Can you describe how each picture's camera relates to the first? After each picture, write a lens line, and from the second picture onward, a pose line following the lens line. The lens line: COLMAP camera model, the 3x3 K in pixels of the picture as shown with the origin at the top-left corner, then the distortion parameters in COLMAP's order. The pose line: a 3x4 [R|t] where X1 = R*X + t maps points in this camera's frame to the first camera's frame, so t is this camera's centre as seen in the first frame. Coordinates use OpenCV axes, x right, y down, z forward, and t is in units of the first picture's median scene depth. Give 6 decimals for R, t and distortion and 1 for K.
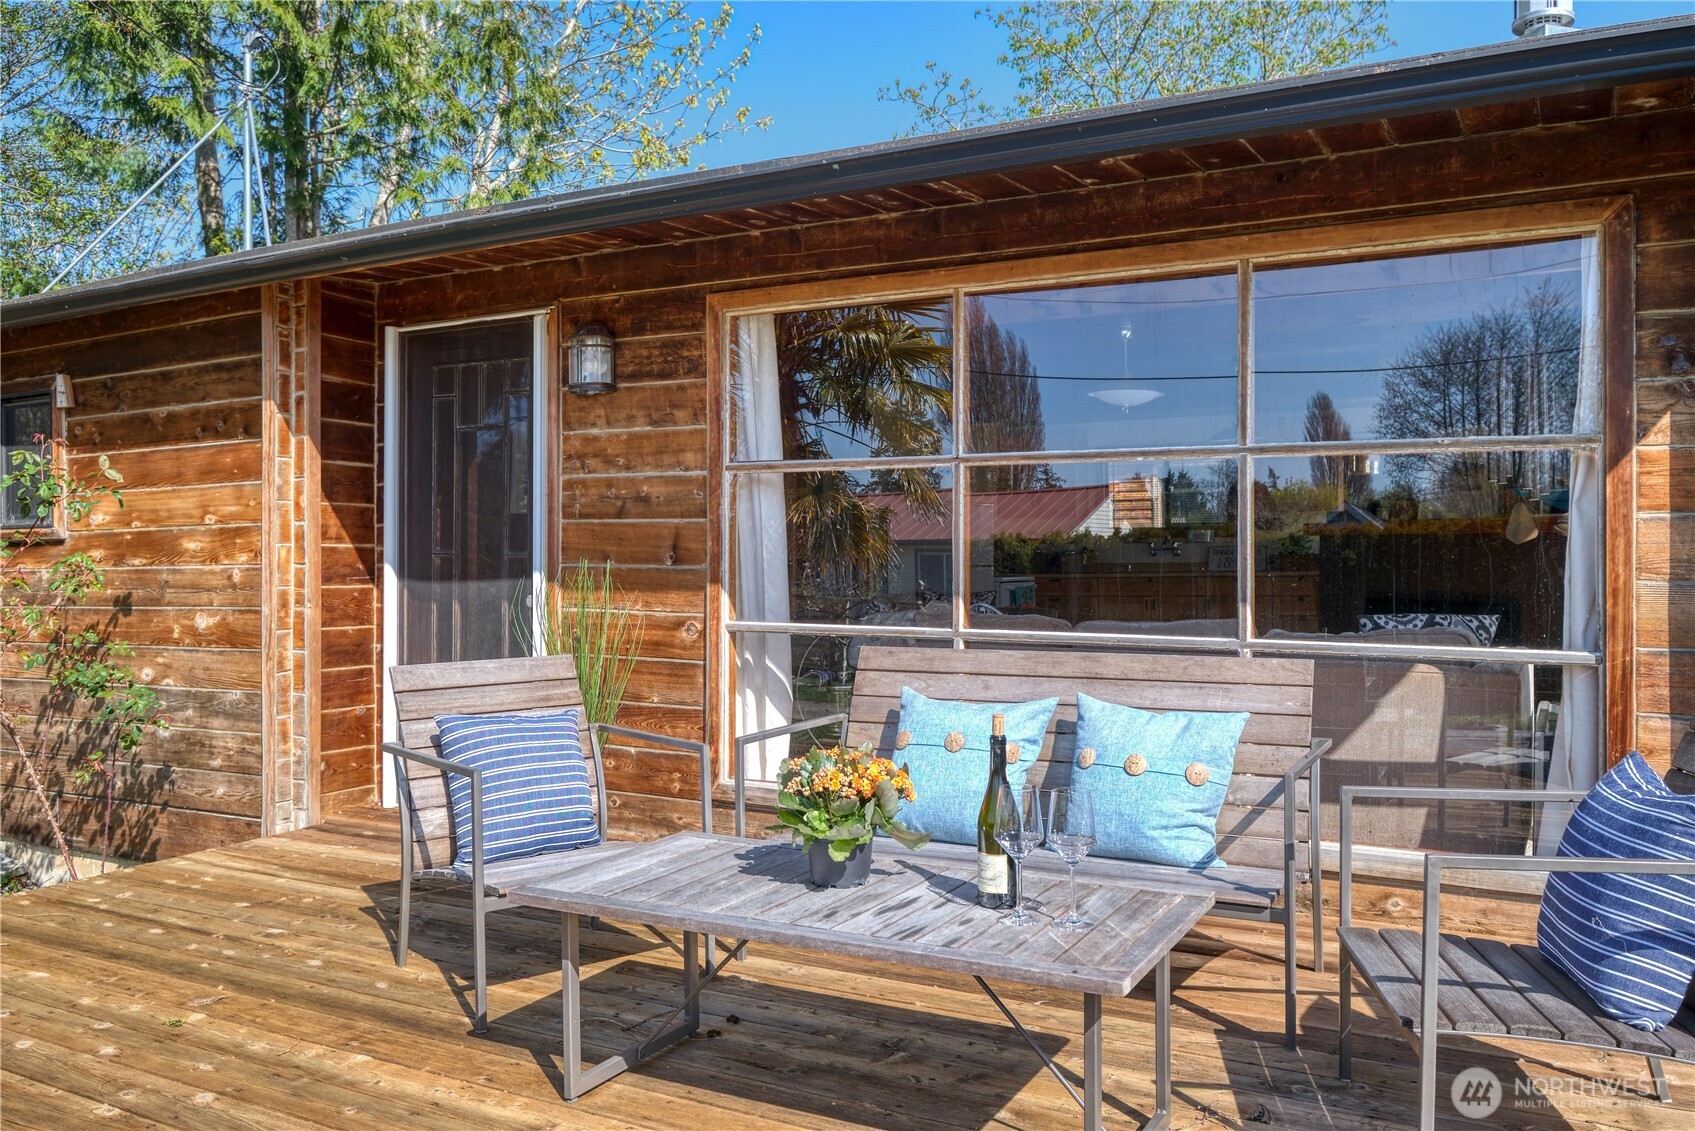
lens RADIAL K [[1321.8, 0, 847.6], [0, 1321.8, 563.9], [0, 0, 1]] dist [-0.029649, 0.001679]
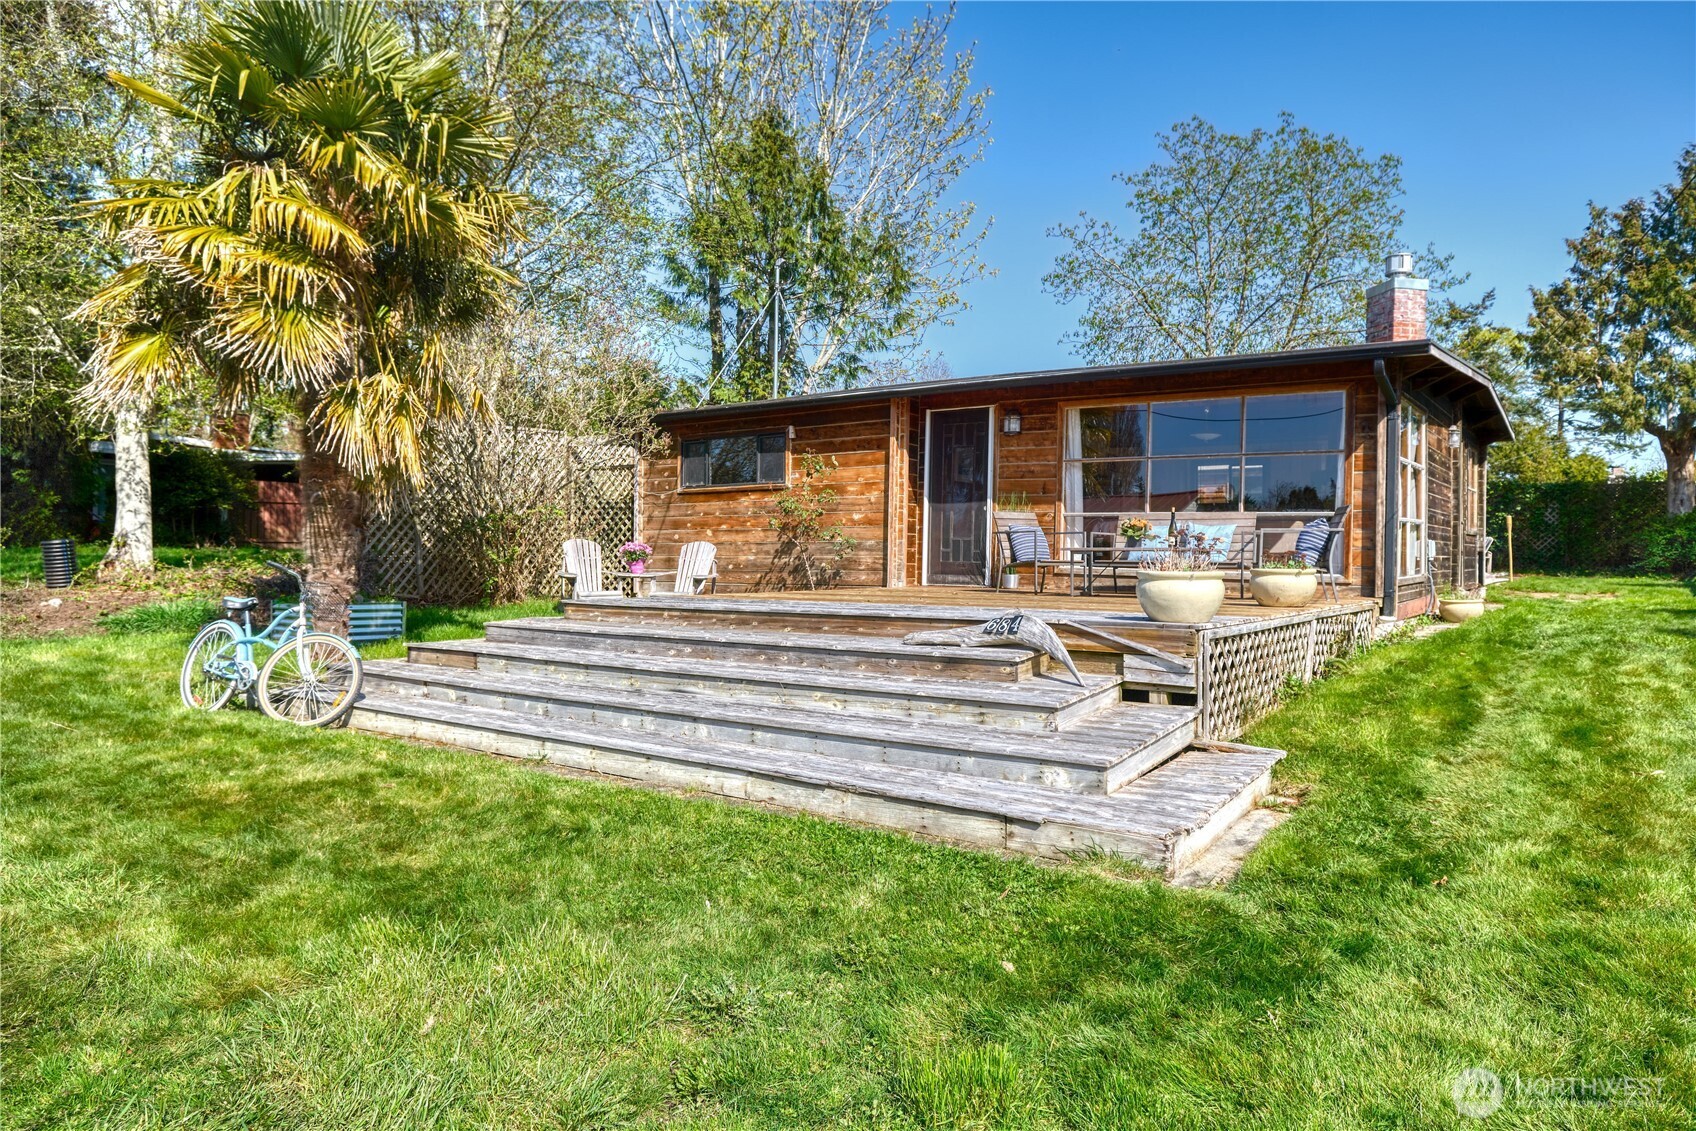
lens RADIAL K [[1064.2, 0, 846.2], [0, 1064.2, 565.0], [0, 0, 1]] dist [0.003877, -0.000196]
pose [[0.992539, 0.019558, -0.120346, -0.251686], [-0.019185, 0.999807, 0.004263, 0.140127], [0.120406, -0.001922, 0.992723, -1.252172]]
